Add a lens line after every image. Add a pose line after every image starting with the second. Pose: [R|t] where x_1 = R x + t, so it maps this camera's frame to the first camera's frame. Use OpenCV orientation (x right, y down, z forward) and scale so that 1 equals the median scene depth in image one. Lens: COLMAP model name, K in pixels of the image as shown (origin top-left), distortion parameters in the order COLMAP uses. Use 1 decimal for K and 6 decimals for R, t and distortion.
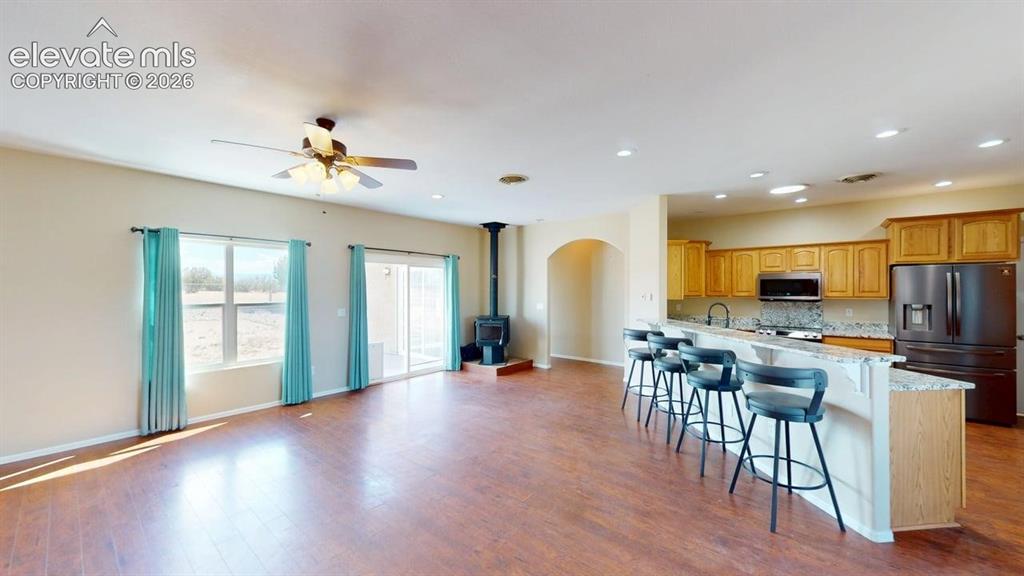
lens RADIAL K [[375.0, 0, 512.1], [0, 375.0, 288.7], [0, 0, 1]] dist [-0.001031, 0.000085]
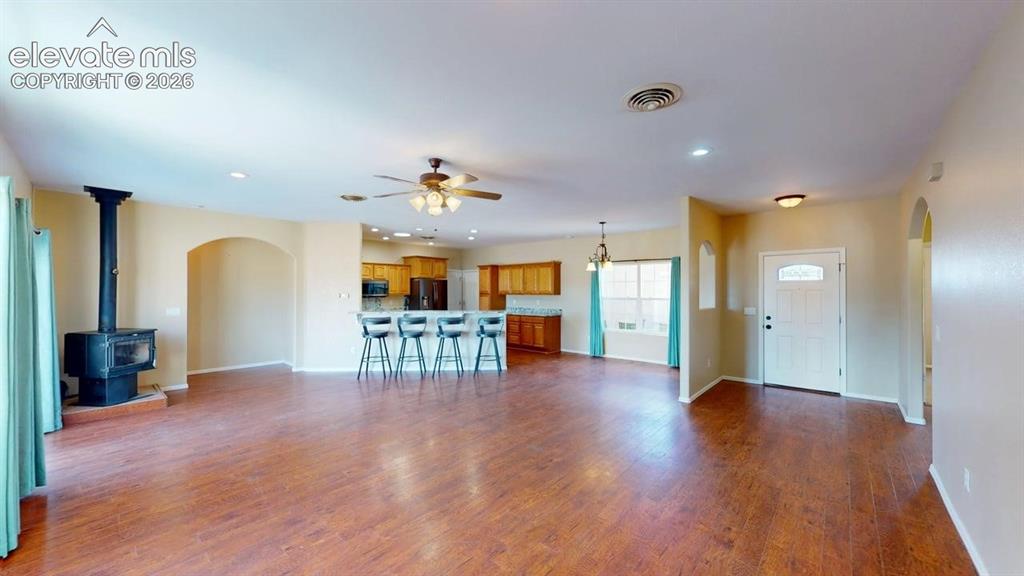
lens RADIAL K [[375.0, 0, 512.1], [0, 375.0, 288.7], [0, 0, 1]] dist [-0.001031, 0.000085]
pose [[0.028798, 0.005396, 0.999571, -0.998262], [0.000037, 0.999985, -0.005399, 0.005534], [-0.999585, 0.000193, 0.028798, 0.394621]]
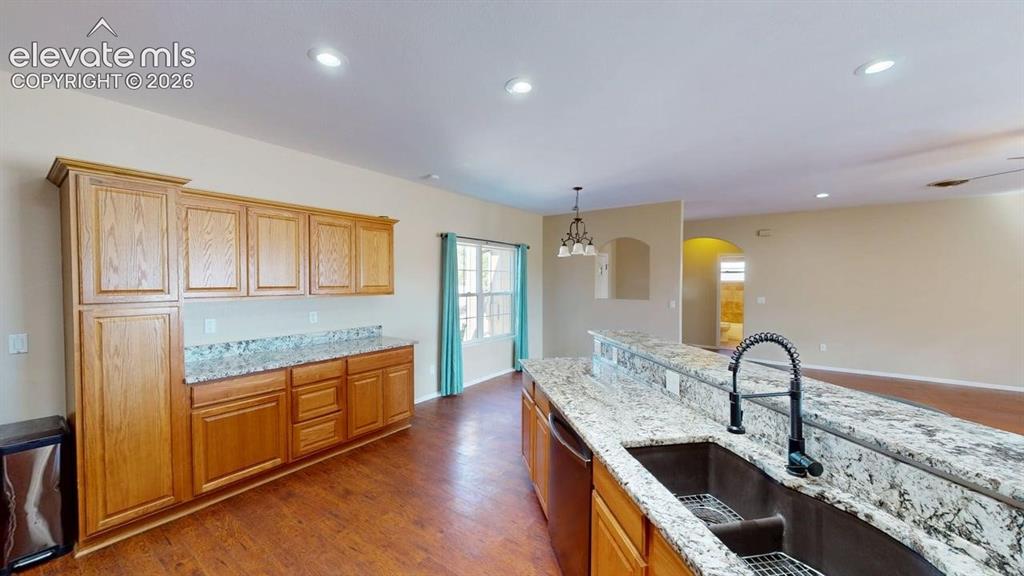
lens RADIAL K [[373.9, 0, 513.3], [0, 373.9, 289.6], [0, 0, 1]] dist [0.000463, 0.000008]
pose [[-0.997325, 0.001181, -0.073079, 0.648903], [-0.000434, 0.999756, 0.022075, -0.003017], [0.073088, 0.022047, -0.997082, 1.080925]]
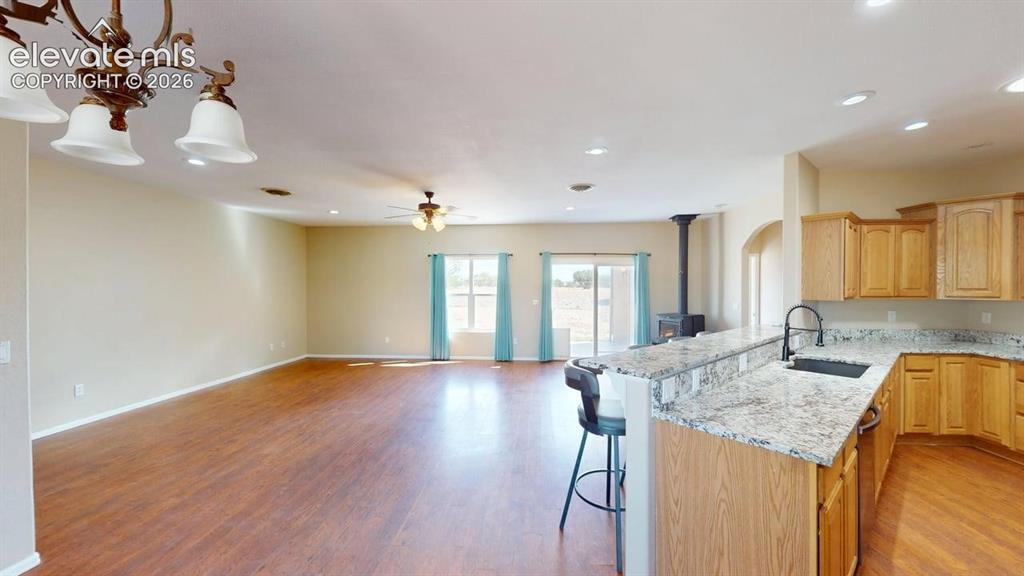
lens RADIAL K [[375.0, 0, 512.1], [0, 375.0, 288.7], [0, 0, 1]] dist [-0.001031, 0.000085]
pose [[0.584019, 0.006997, -0.811710, 0.677756], [0.000499, 0.999960, 0.008979, 0.000687], [0.811740, -0.005649, 0.583992, 0.147427]]
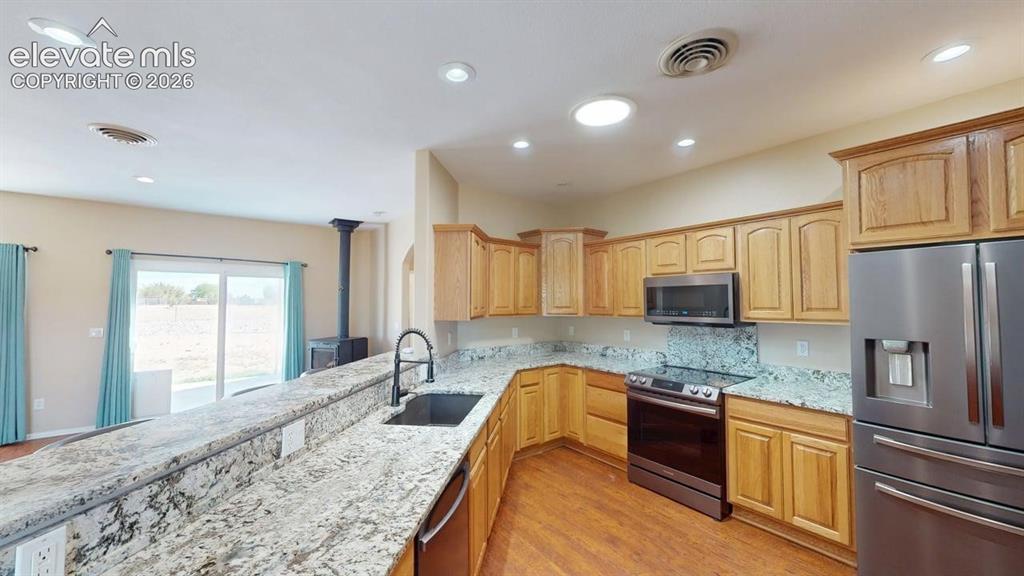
lens RADIAL K [[375.0, 0, 512.1], [0, 375.0, 288.7], [0, 0, 1]] dist [-0.001031, 0.000085]
pose [[0.976687, -0.008362, -0.214504, 0.680031], [0.000065, 0.999253, -0.038657, 0.000004], [0.214667, 0.037742, 0.975958, 0.442072]]
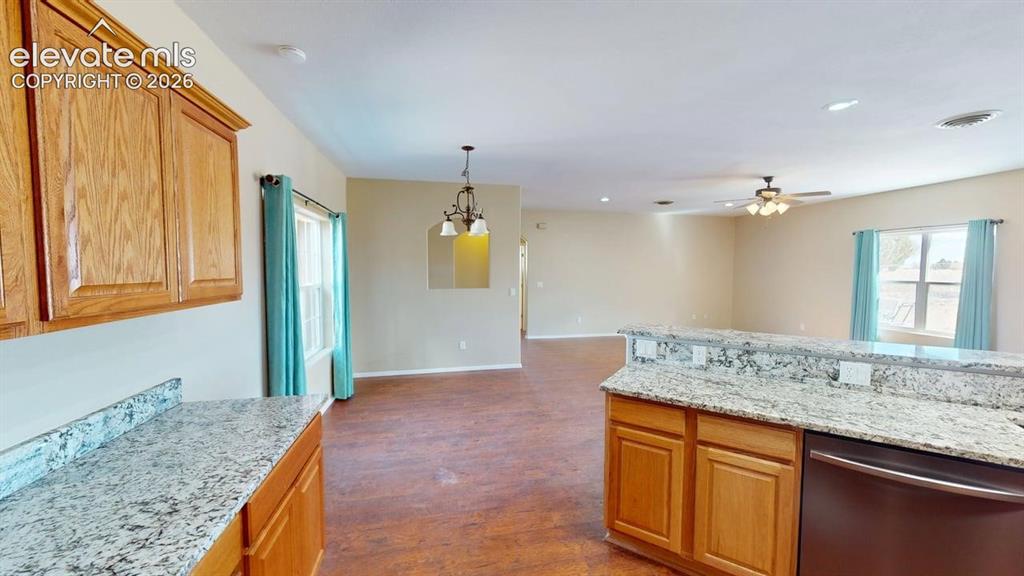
lens RADIAL K [[375.0, 0, 512.1], [0, 375.0, 288.7], [0, 0, 1]] dist [-0.001031, 0.000085]
pose [[-0.620664, 0.042520, -0.782923, 0.965335], [0.000050, 0.998531, 0.054191, -0.002721], [0.784077, 0.033595, -0.619754, 0.655589]]
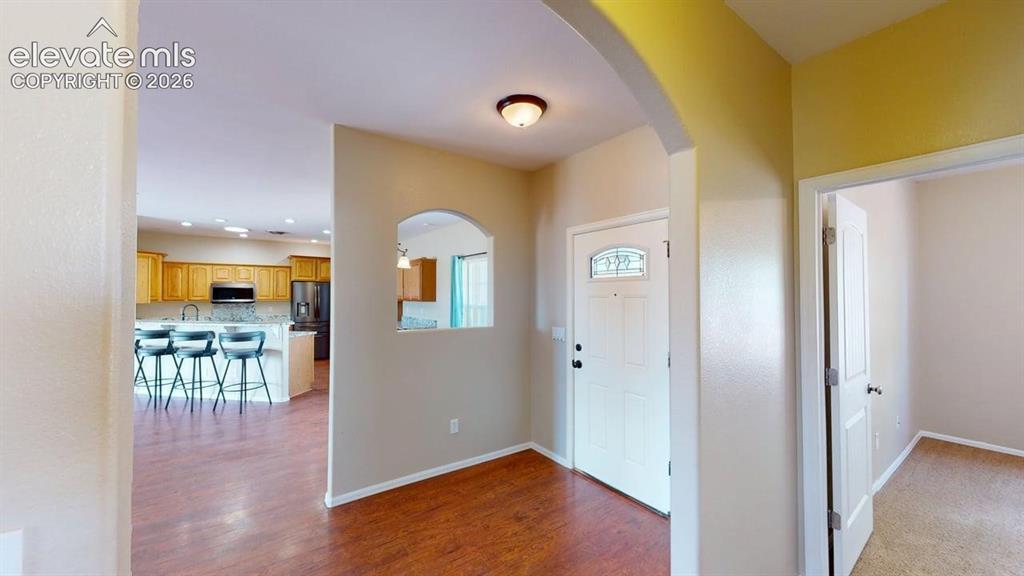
lens RADIAL K [[375.0, 0, 512.1], [0, 375.0, 288.7], [0, 0, 1]] dist [-0.001031, 0.000085]
pose [[0.252934, 0.015885, 0.967353, -0.433522], [-0.000975, 0.999869, -0.016164, 0.000853], [-0.967483, 0.003145, 0.252916, -0.449149]]
